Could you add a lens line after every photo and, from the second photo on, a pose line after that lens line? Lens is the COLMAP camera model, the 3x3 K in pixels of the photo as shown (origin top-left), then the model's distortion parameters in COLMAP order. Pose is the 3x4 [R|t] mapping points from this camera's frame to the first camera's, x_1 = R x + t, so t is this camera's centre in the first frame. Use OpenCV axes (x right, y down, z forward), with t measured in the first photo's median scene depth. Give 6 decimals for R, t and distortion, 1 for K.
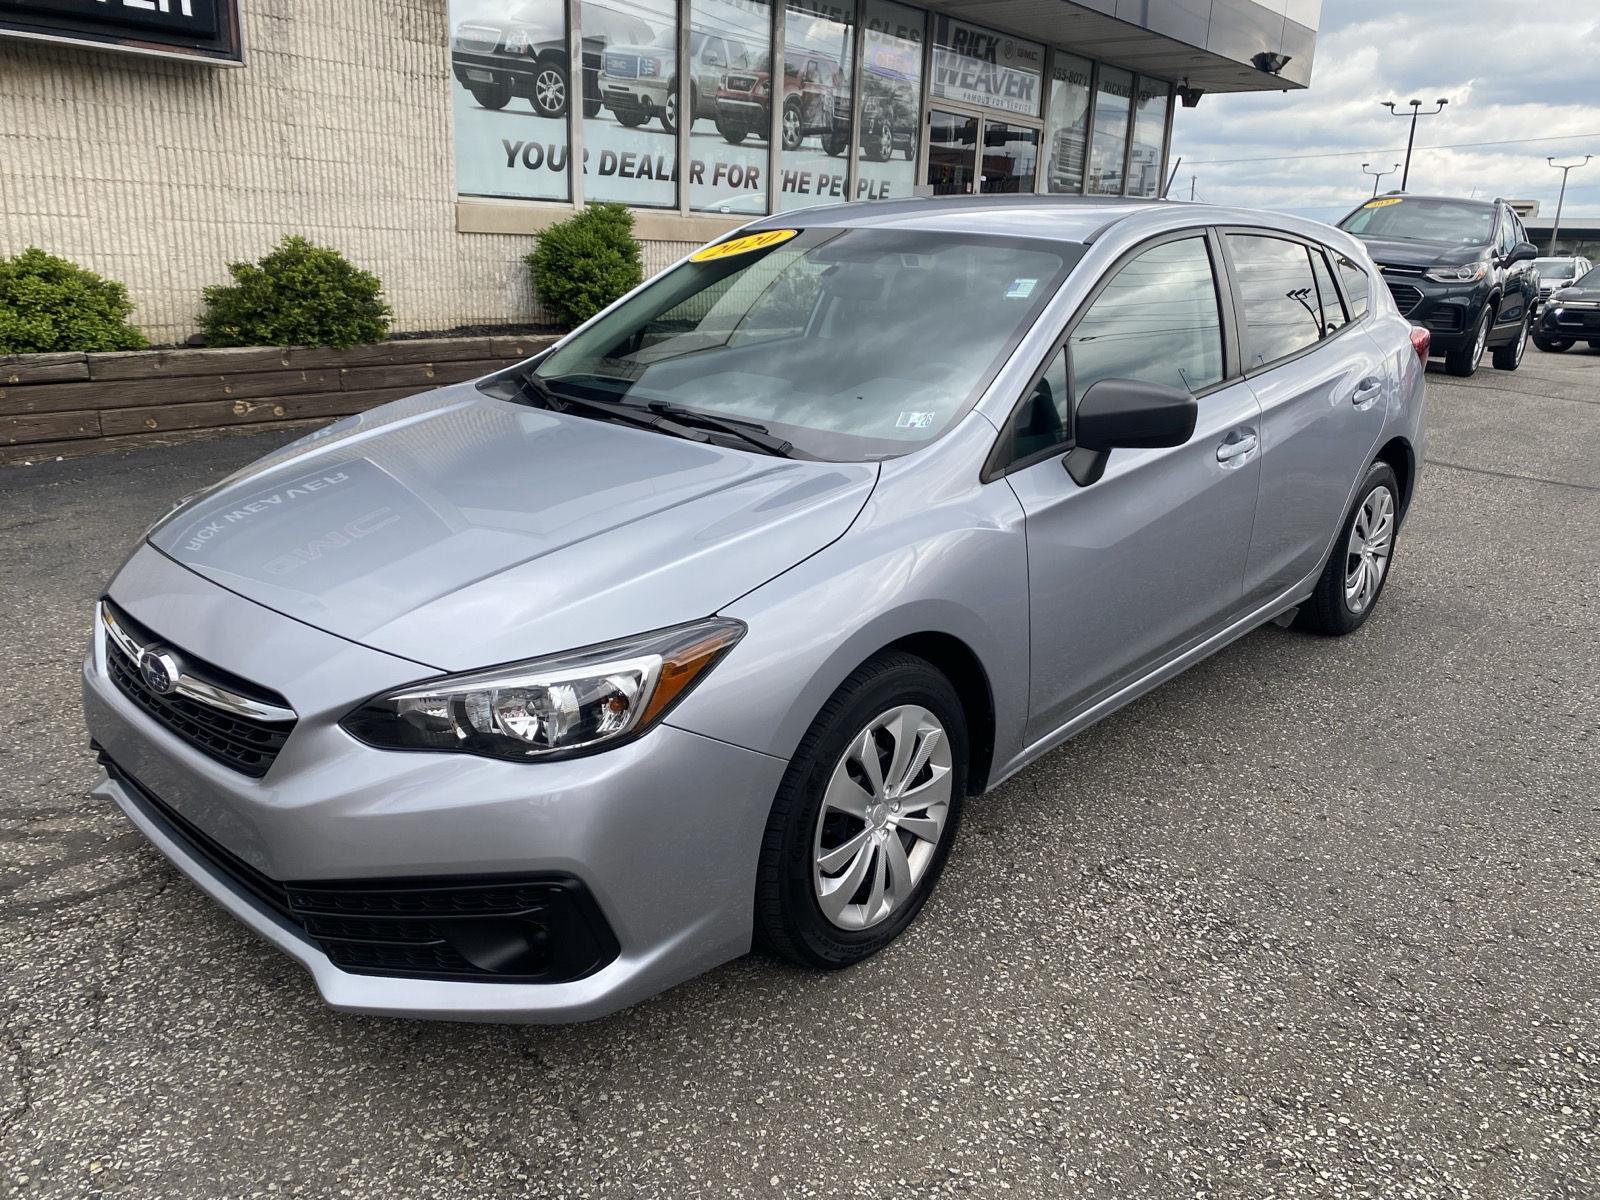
lens RADIAL K [[1216.8, 0, 800.0], [0, 1216.8, 600.0], [0, 0, 1]] dist [0.011742, -0.003686]
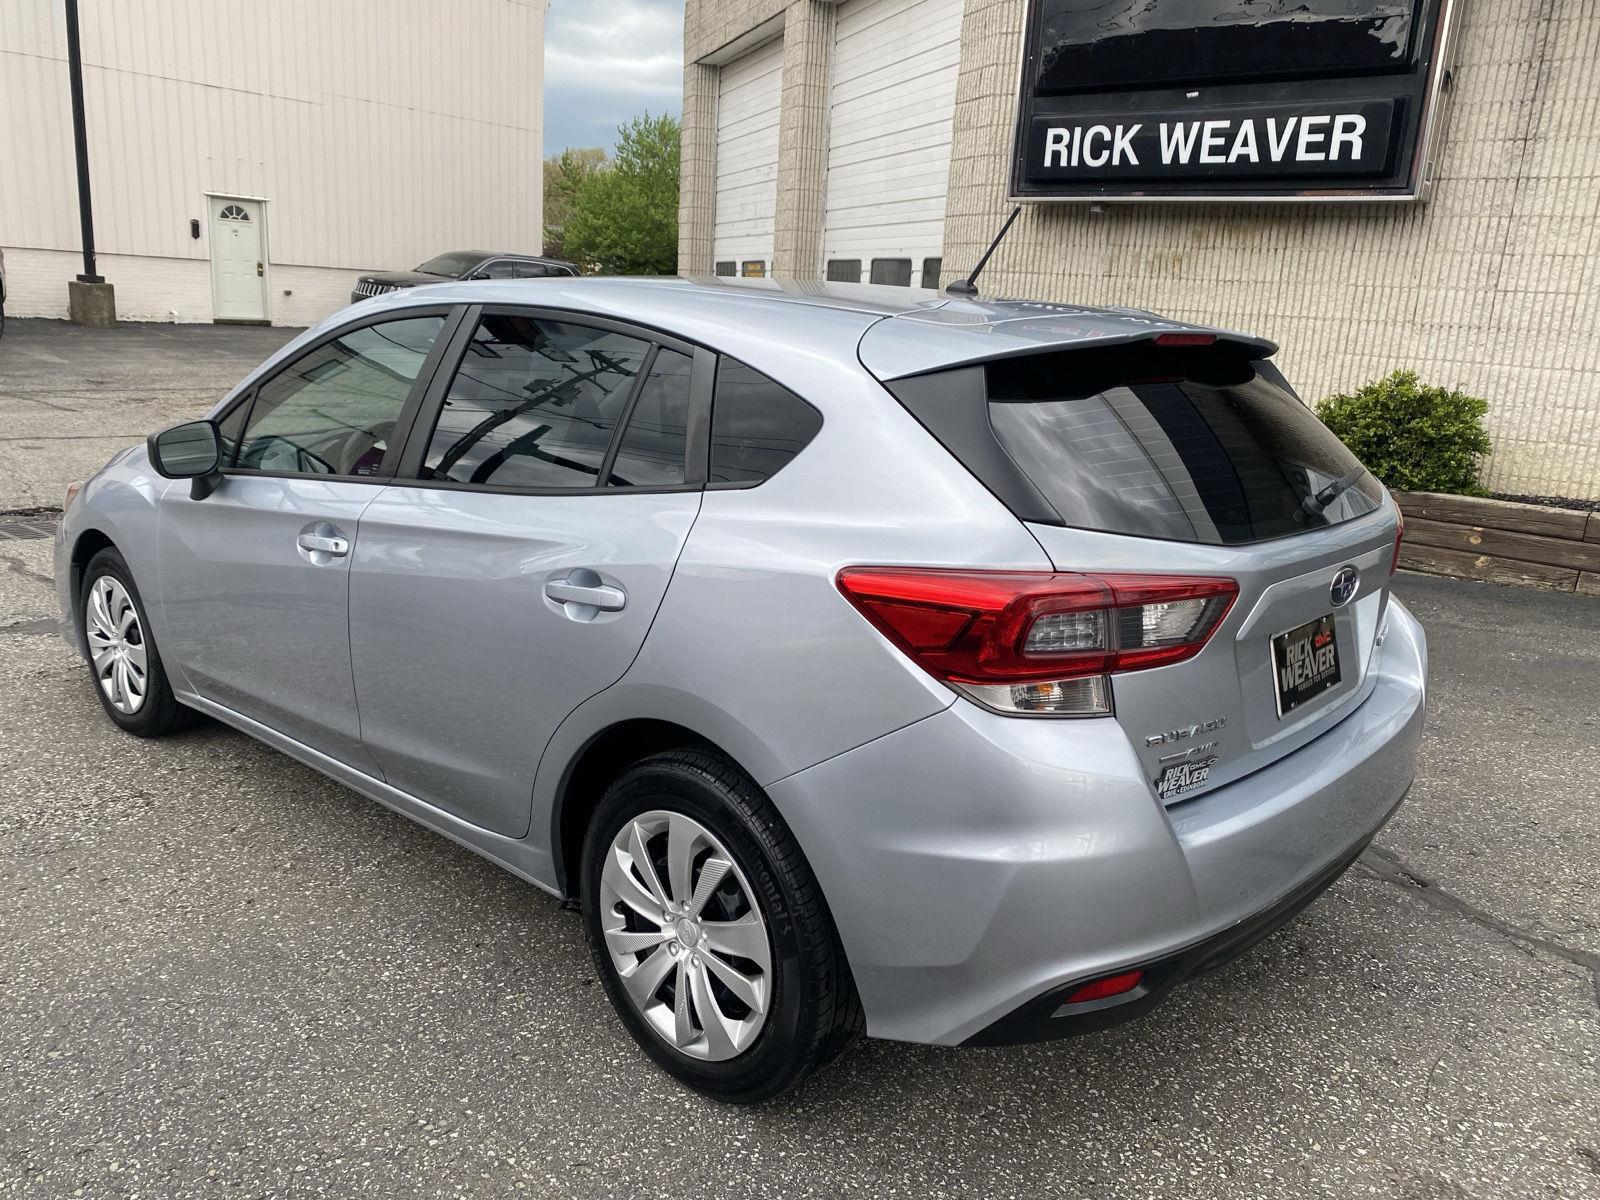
lens RADIAL K [[1207.5, 0, 804.5], [0, 1207.5, 615.4], [0, 0, 1]] dist [0.021130, -0.009243]
pose [[0.003123, 0.221654, -0.975120, 0.519003], [-0.337139, 0.918269, 0.207651, -0.159616], [0.941450, 0.328103, 0.077596, 0.538987]]
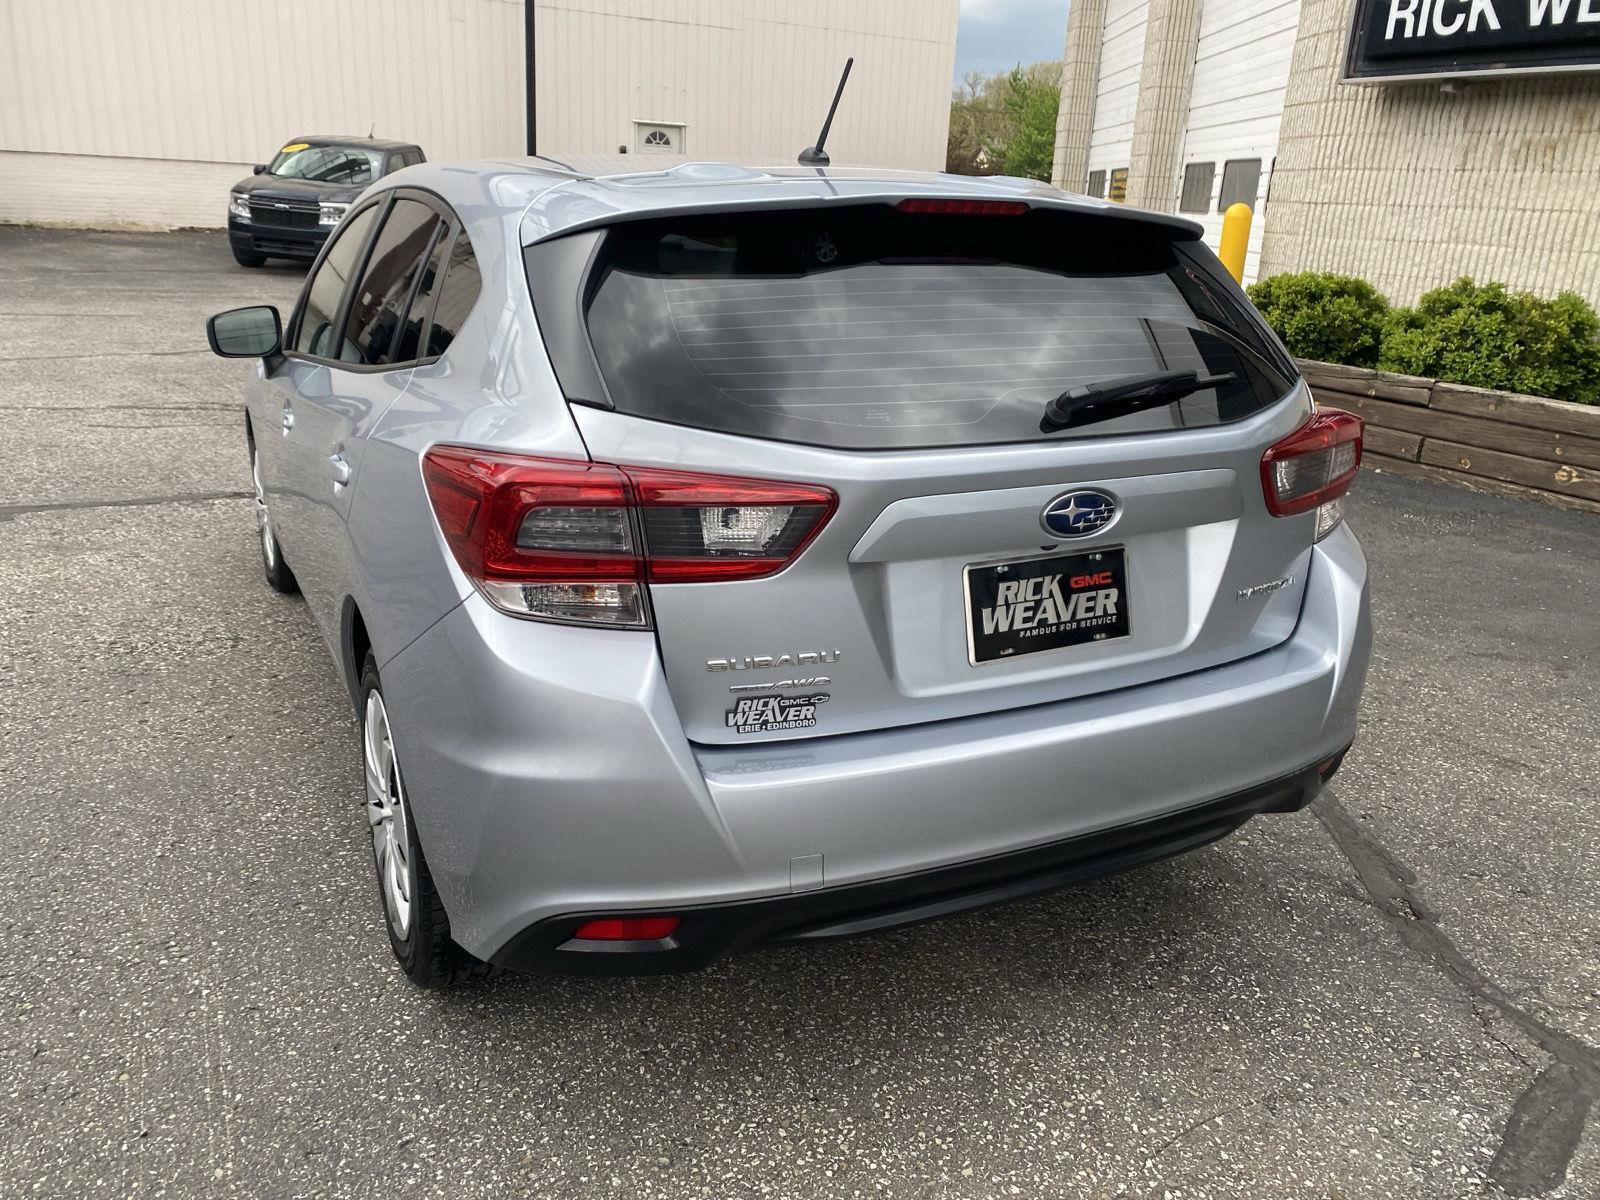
lens RADIAL K [[1207.5, 0, 804.5], [0, 1207.5, 615.4], [0, 0, 1]] dist [0.021130, -0.009243]
pose [[-0.347237, 0.261288, -0.900641, 0.470379], [-0.318593, 0.870409, 0.375349, -0.201235], [0.882000, 0.417273, -0.218994, 0.687606]]
